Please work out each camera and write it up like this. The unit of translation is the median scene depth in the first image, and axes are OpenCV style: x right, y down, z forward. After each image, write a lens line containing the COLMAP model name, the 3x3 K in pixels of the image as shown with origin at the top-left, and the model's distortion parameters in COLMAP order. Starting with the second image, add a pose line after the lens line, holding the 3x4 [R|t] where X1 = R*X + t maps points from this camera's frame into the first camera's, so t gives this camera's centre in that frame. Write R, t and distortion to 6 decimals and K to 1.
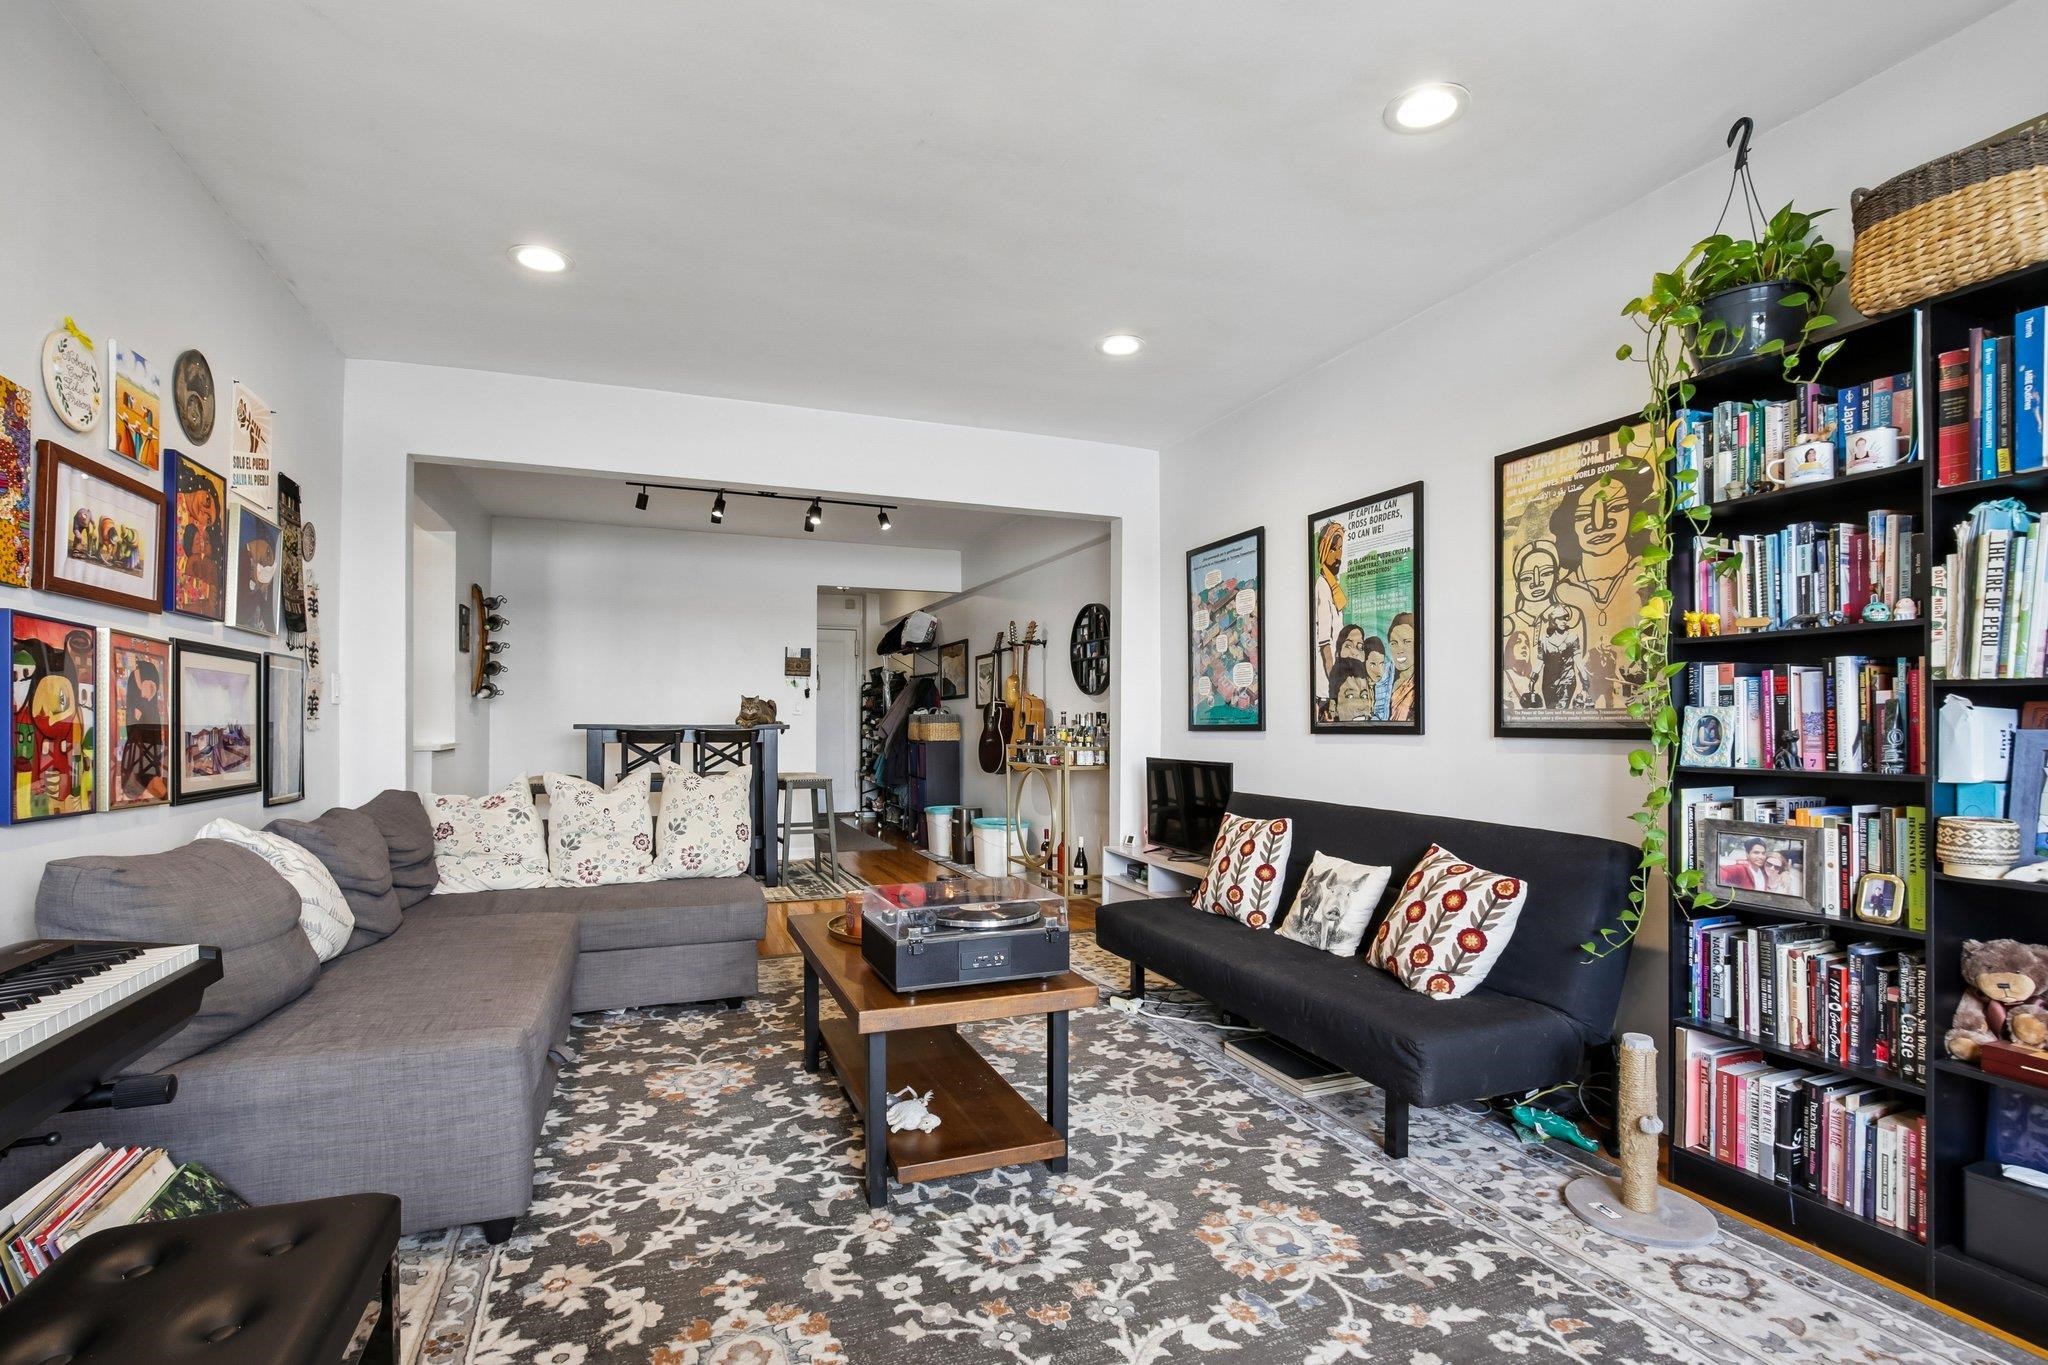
lens RADIAL K [[944.0, 0, 1027.9], [0, 944.0, 717.9], [0, 0, 1]] dist [-0.019420, 0.001285]
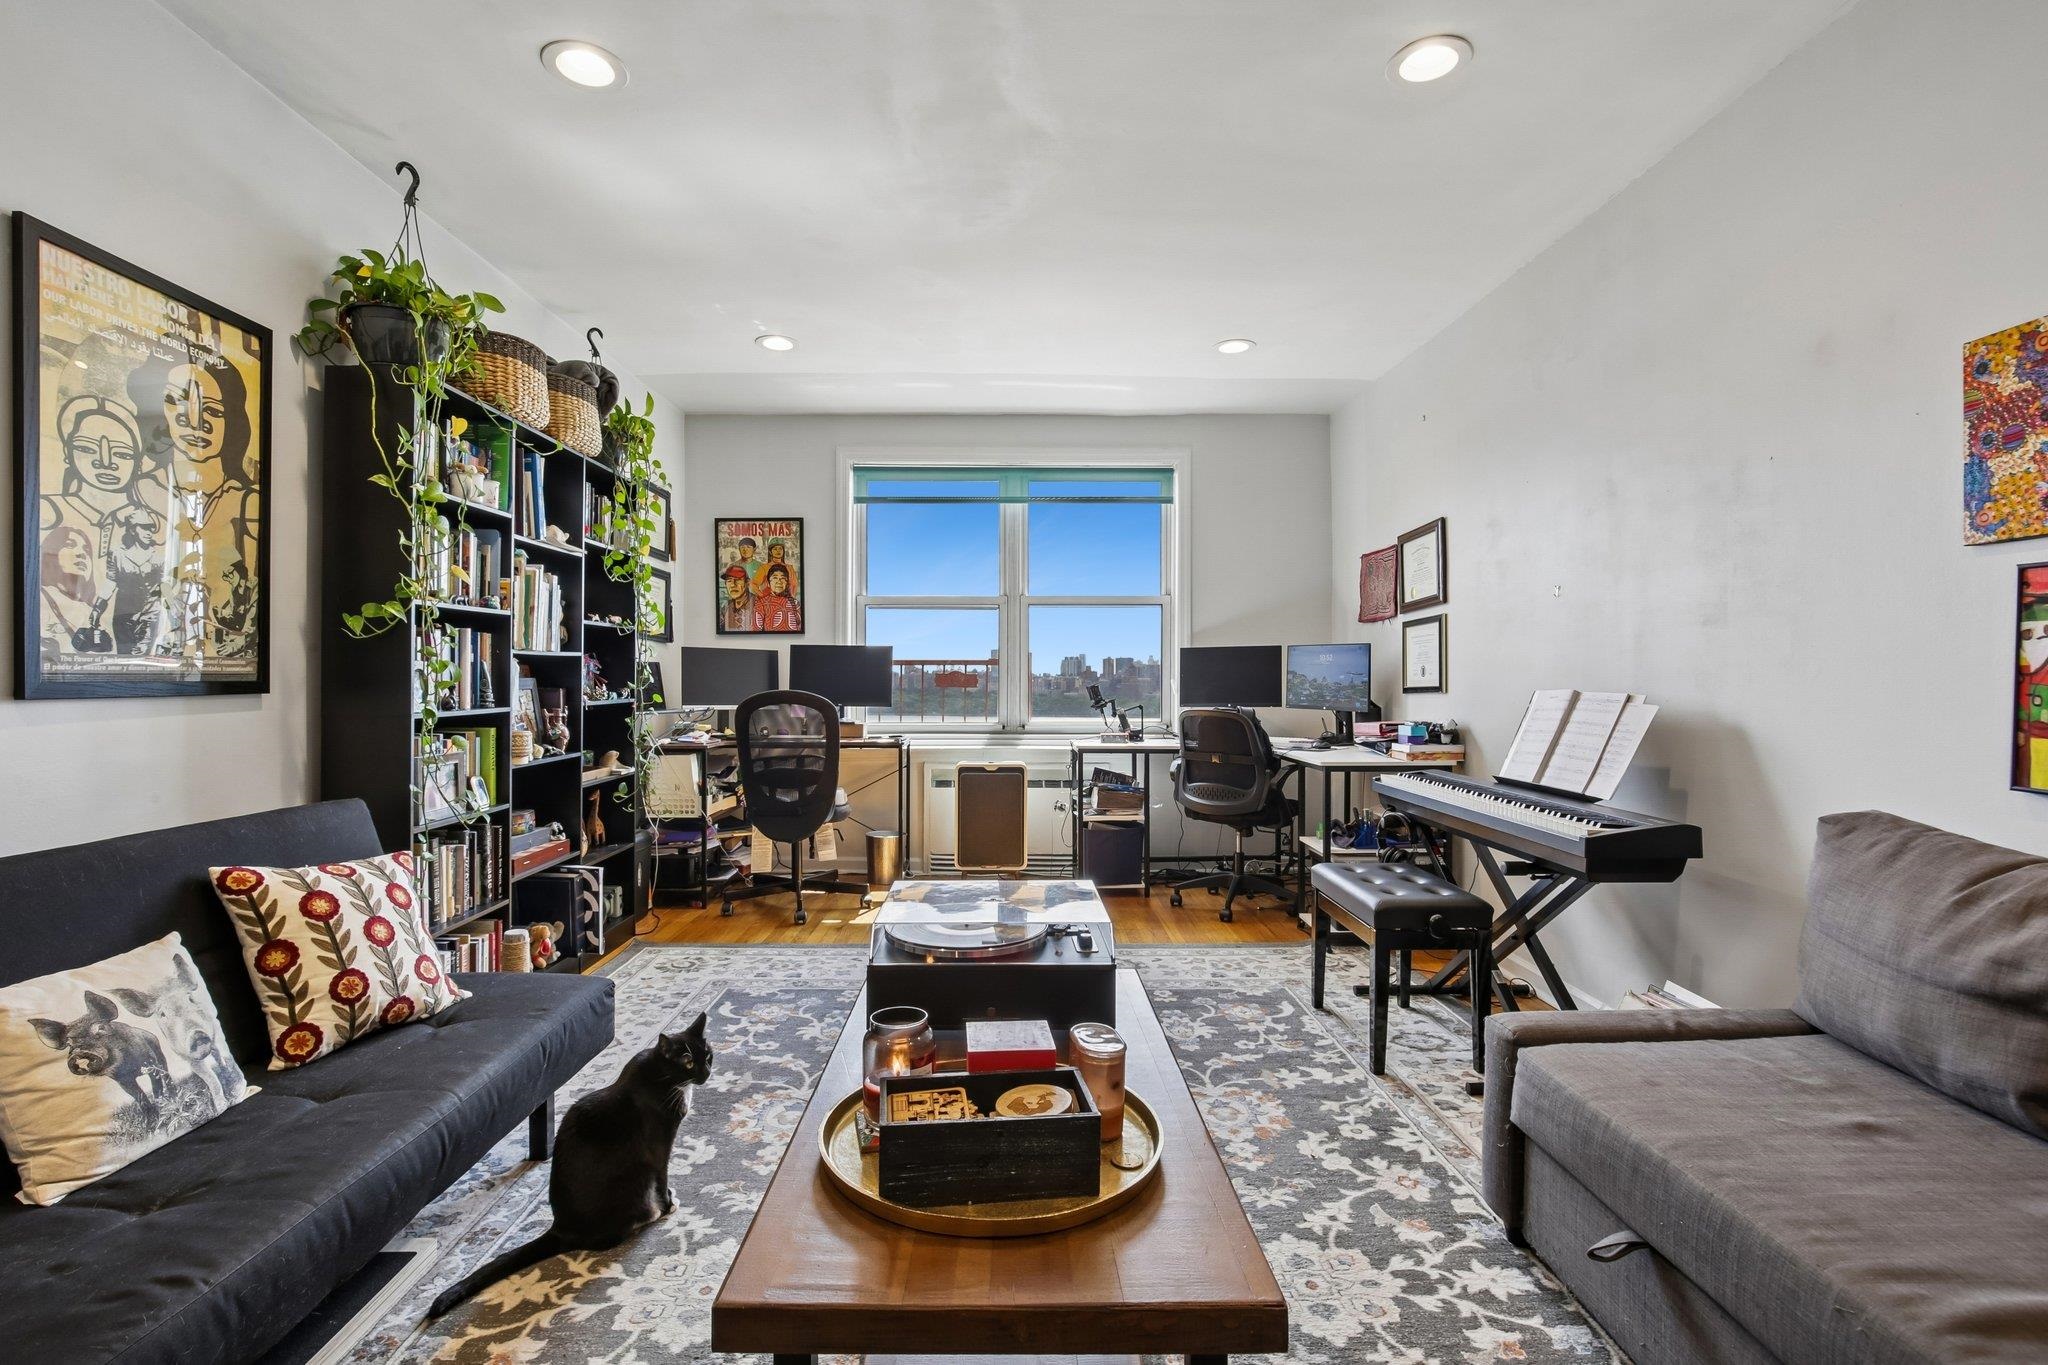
lens RADIAL K [[944.0, 0, 1025.4], [0, 944.0, 676.6], [0, 0, 1]] dist [-0.019420, 0.001285]
pose [[-0.934529, -0.005207, 0.355848, -0.302070], [-0.006390, 0.999977, -0.002148, 0.003948], [-0.355829, -0.004281, -0.934541, 1.413262]]
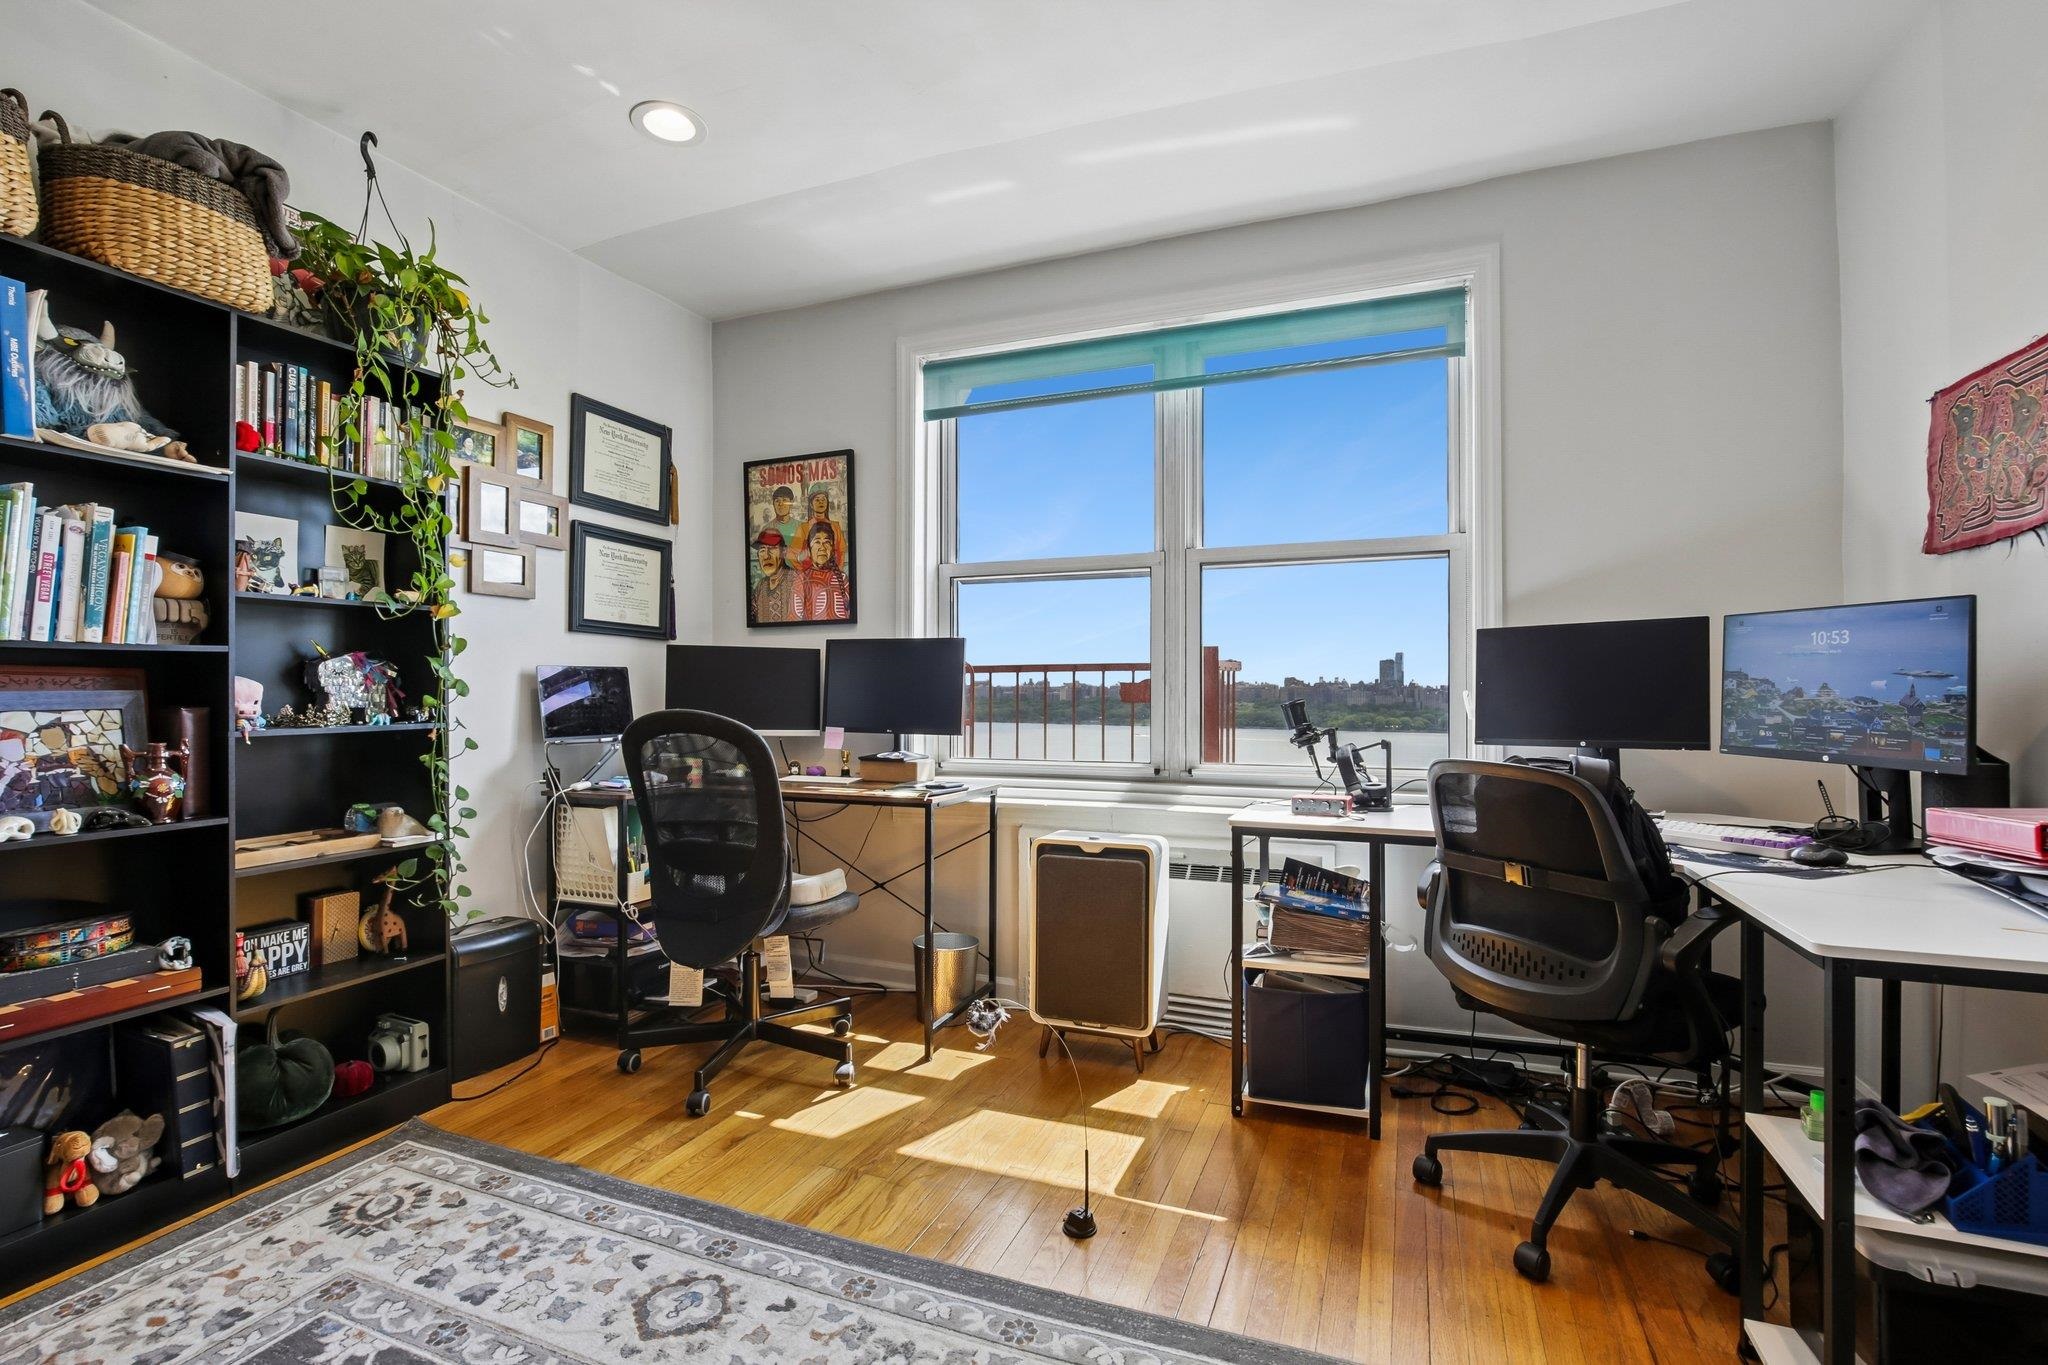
lens RADIAL K [[944.0, 0, 1021.3], [0, 944.0, 686.1], [0, 0, 1]] dist [-0.019420, 0.001285]
pose [[-0.722454, -0.001782, 0.691416, -0.264074], [-0.004051, 0.999990, -0.001655, 0.002762], [-0.691407, -0.003997, -0.722454, 0.811338]]
